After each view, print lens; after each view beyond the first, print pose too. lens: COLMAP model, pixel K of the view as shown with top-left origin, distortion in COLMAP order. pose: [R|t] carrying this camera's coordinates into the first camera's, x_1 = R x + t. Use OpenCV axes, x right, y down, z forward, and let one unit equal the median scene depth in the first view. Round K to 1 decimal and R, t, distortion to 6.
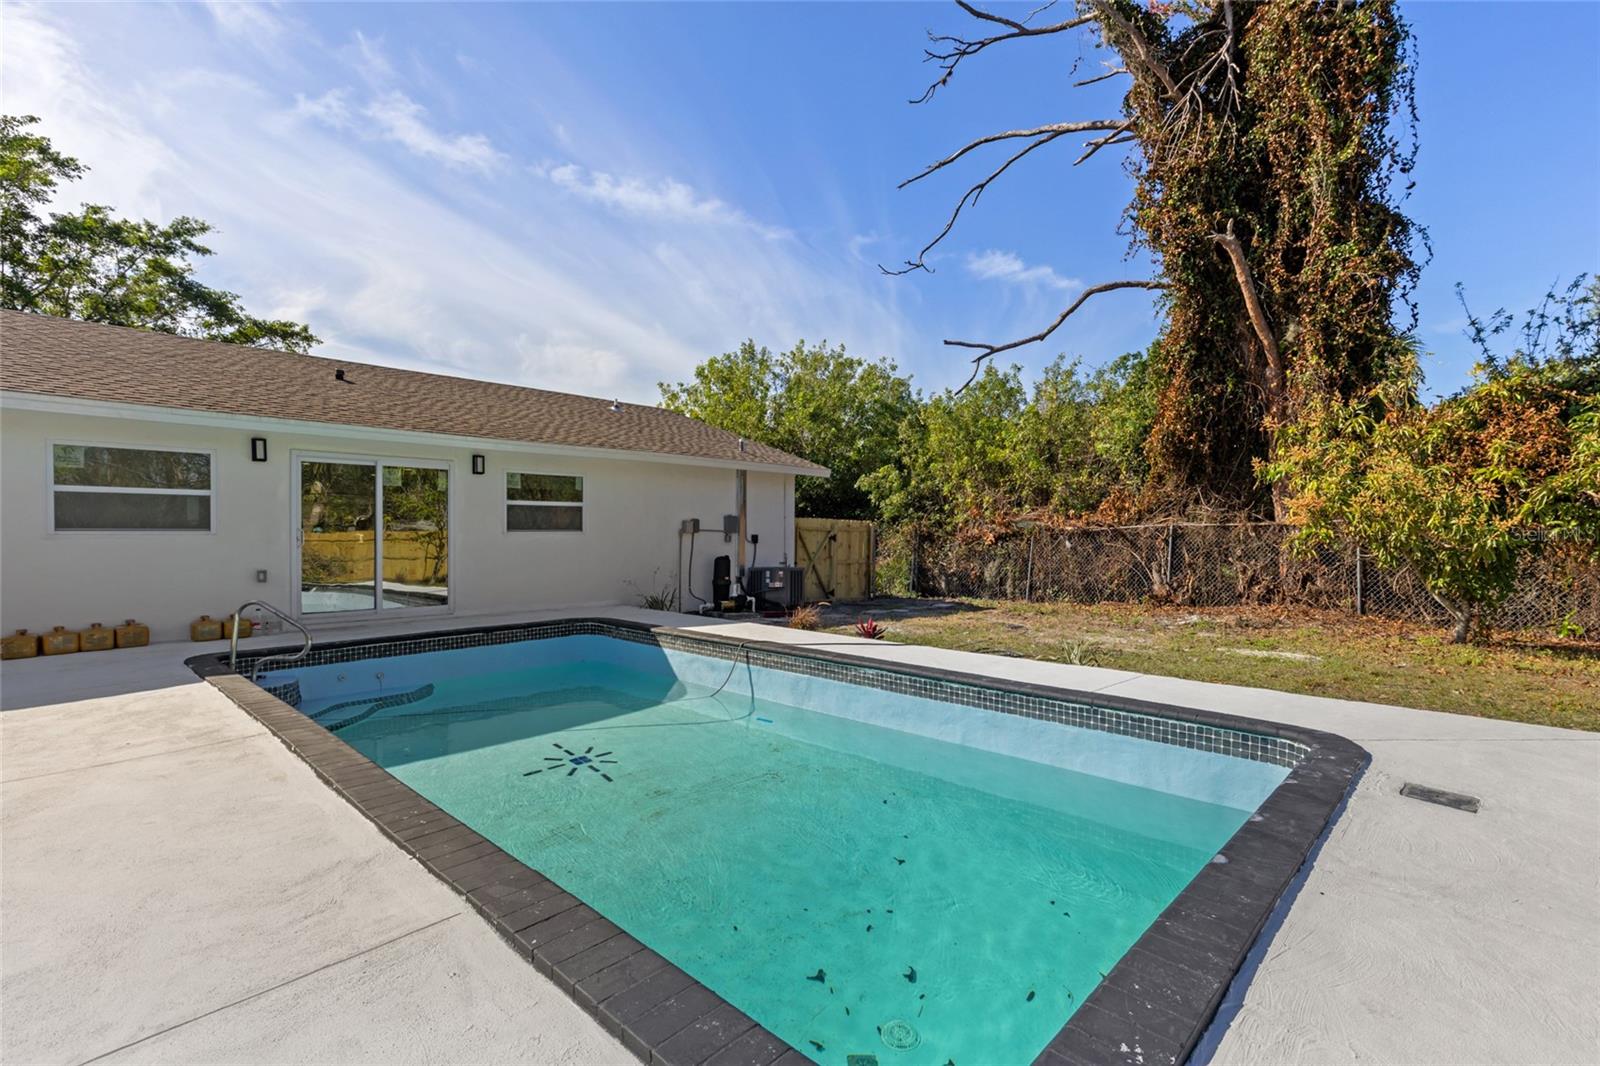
lens RADIAL K [[719.4, 0, 784.9], [0, 719.4, 541.3], [0, 0, 1]] dist [0.005167, -0.001491]
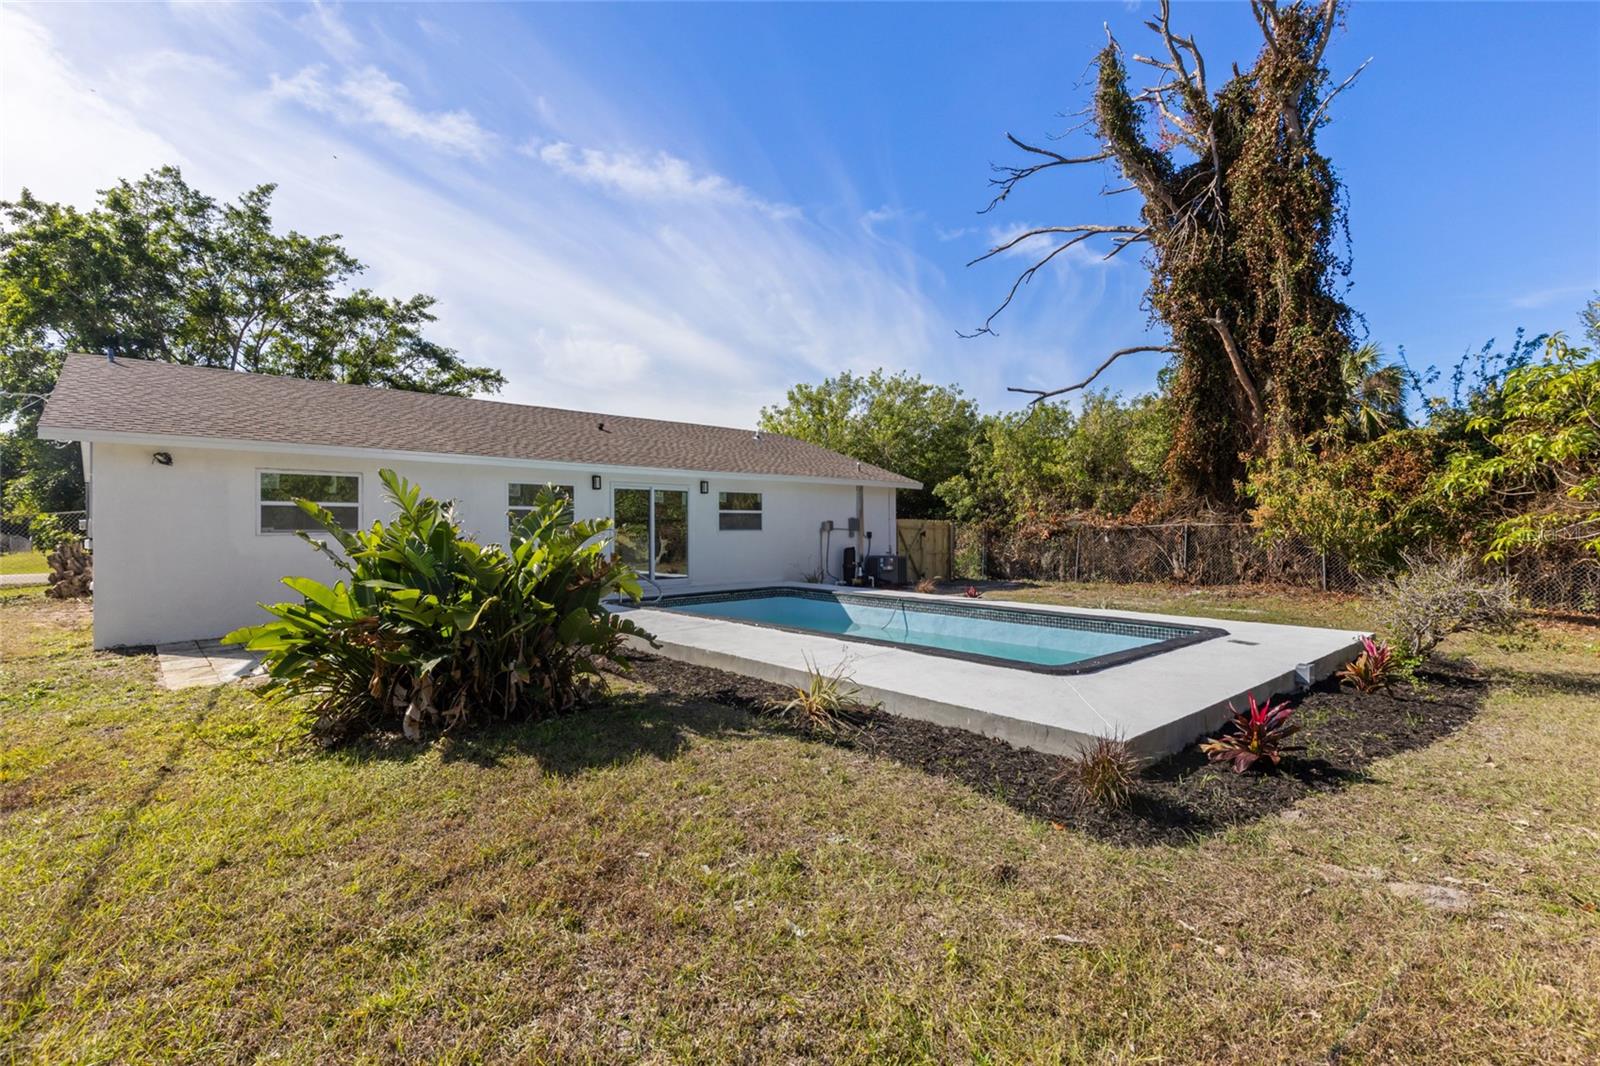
lens RADIAL K [[719.4, 0, 759.7], [0, 719.4, 498.1], [0, 0, 1]] dist [0.005167, -0.001491]
pose [[0.995794, -0.004626, -0.091504, -0.137710], [-0.000023, 0.998712, -0.050748, -0.004230], [0.091621, 0.050536, 0.994511, -0.431520]]
